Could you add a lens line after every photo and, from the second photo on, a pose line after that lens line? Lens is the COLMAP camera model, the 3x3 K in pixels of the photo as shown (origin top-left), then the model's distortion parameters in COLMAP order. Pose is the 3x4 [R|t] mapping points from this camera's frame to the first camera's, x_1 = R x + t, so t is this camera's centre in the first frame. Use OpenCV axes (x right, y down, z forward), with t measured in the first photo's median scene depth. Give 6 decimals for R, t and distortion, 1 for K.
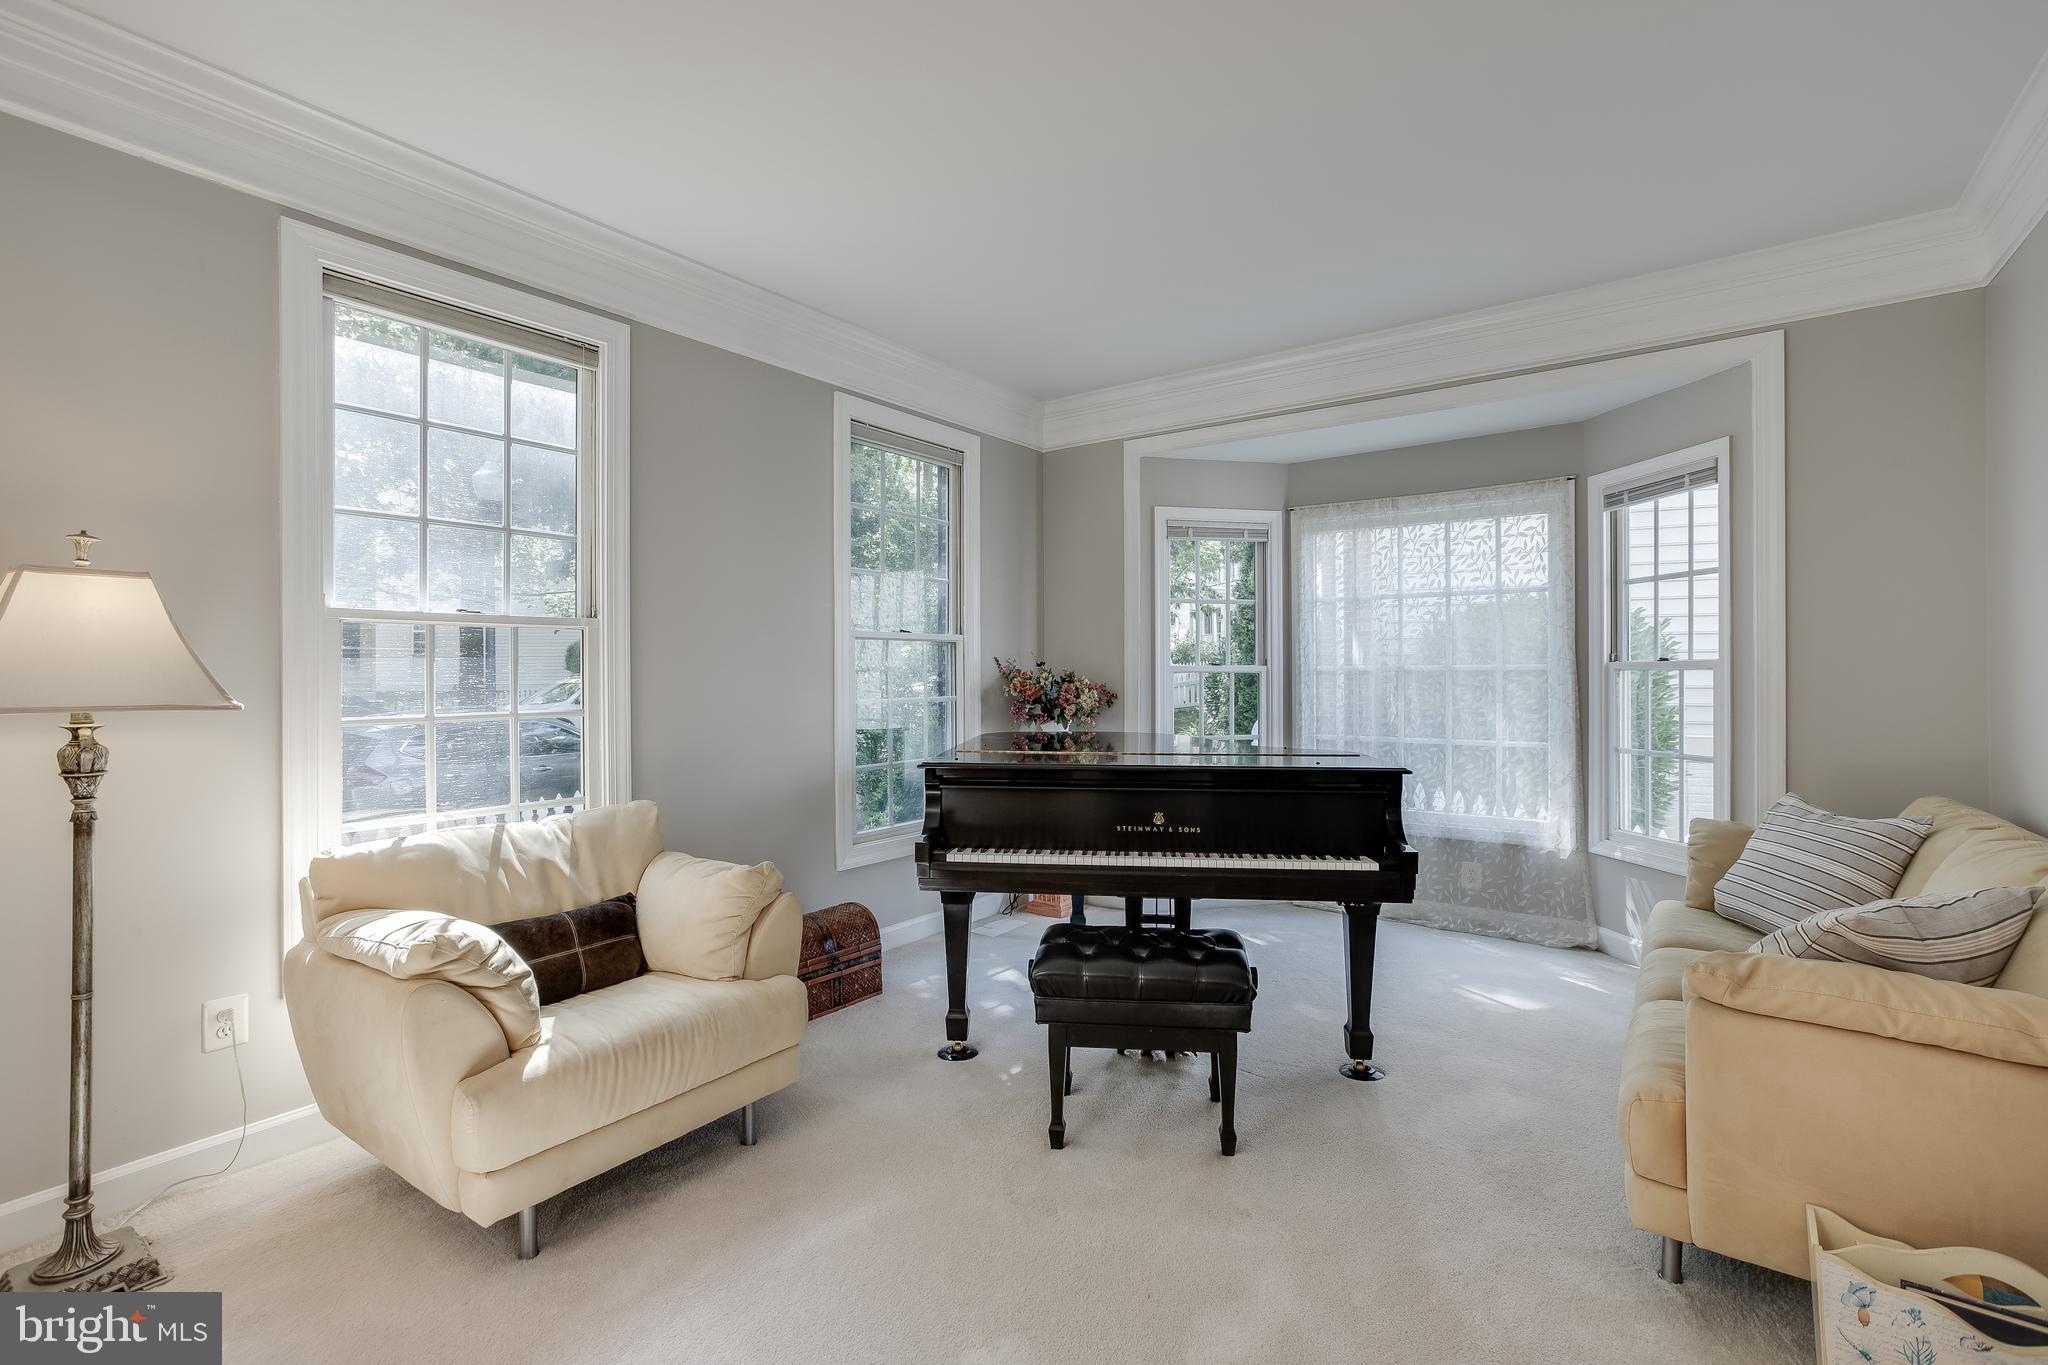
lens RADIAL K [[895.5, 0, 1023.5], [0, 895.5, 680.2], [0, 0, 1]] dist [-0.012365, 0.000209]
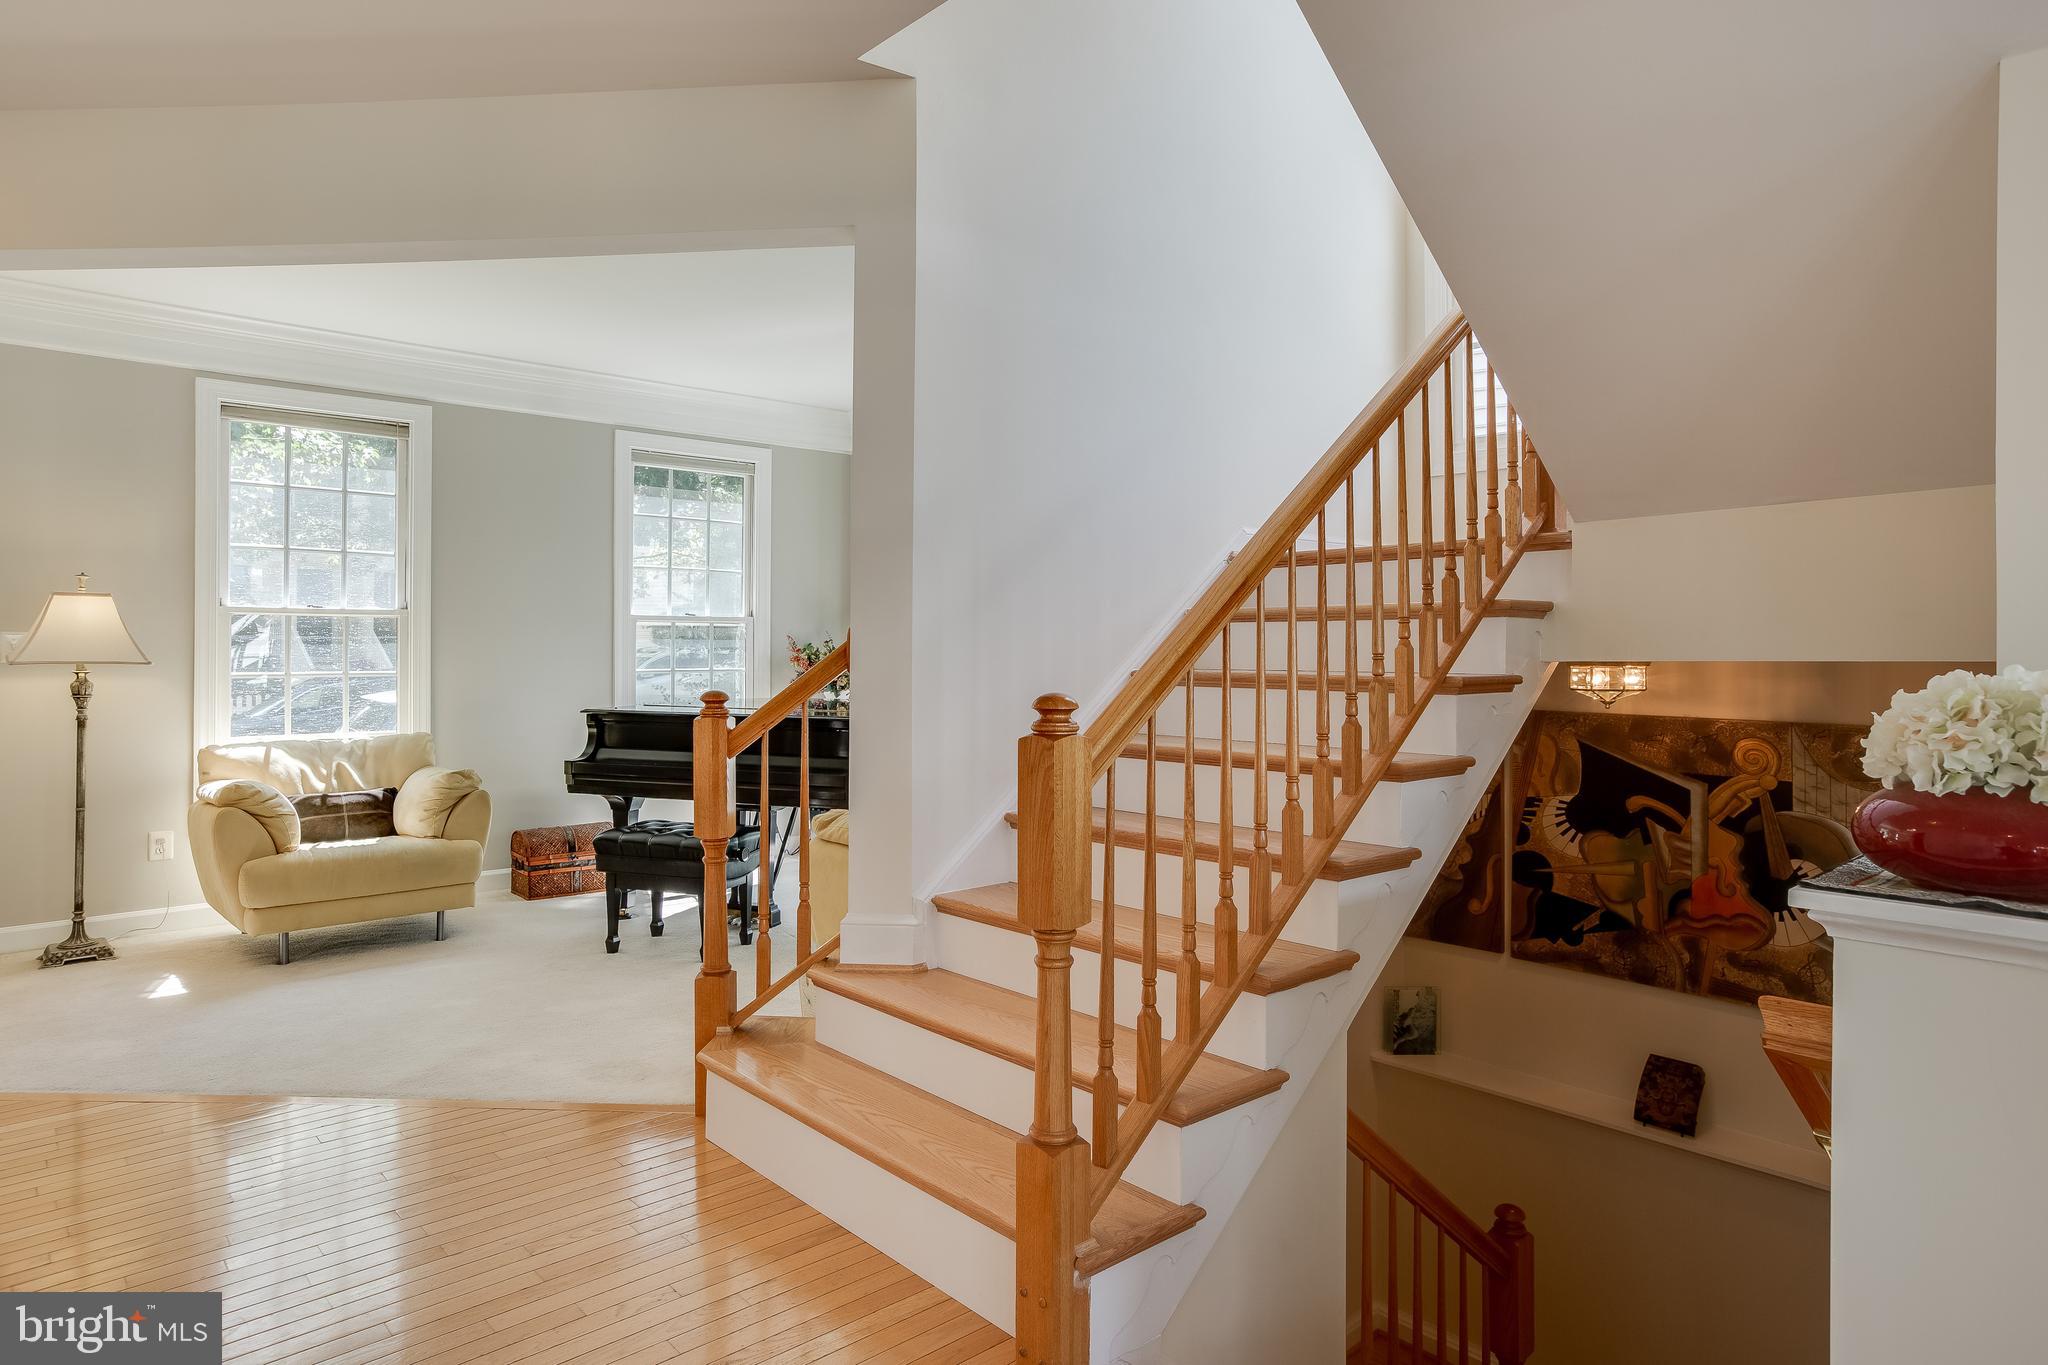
lens RADIAL K [[1163.9, 0, 1023.8], [0, 1163.9, 667.3], [0, 0, 1]] dist [-0.000149, -0.000060]
pose [[0.977360, 0.003132, -0.211560, 1.270308], [-0.003212, 0.999995, -0.000035, 0.028358], [0.211559, 0.000713, 0.977365, -0.902780]]
